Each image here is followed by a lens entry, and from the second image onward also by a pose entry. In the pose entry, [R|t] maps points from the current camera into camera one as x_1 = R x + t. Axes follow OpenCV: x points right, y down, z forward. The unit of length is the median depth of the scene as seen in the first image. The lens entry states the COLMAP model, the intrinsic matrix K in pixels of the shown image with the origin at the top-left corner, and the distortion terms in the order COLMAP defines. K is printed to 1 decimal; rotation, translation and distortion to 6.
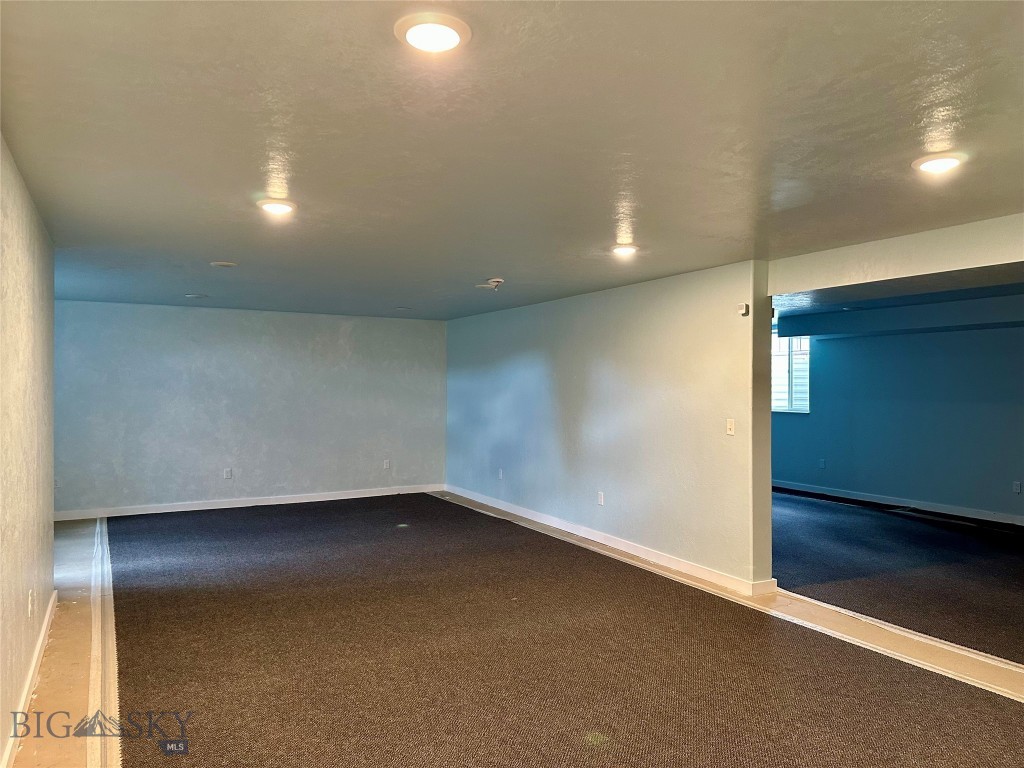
lens RADIAL K [[720.2, 0, 512.0], [0, 720.2, 384.0], [0, 0, 1]] dist [0.022422, -0.005483]
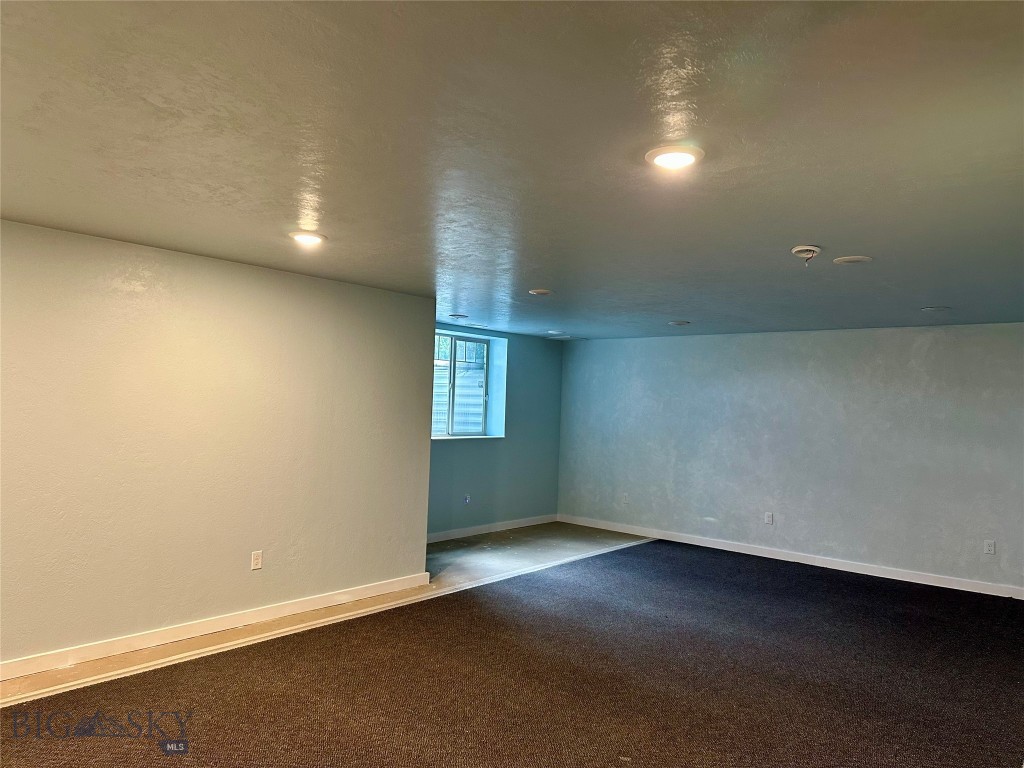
lens RADIAL K [[720.2, 0, 512.0], [0, 720.2, 384.0], [0, 0, 1]] dist [0.022422, -0.005483]
pose [[0.342414, -0.016841, -0.939398, 0.340484], [-0.031332, 0.999079, -0.029332, -0.004059], [0.939027, 0.039477, 0.341571, 0.407248]]
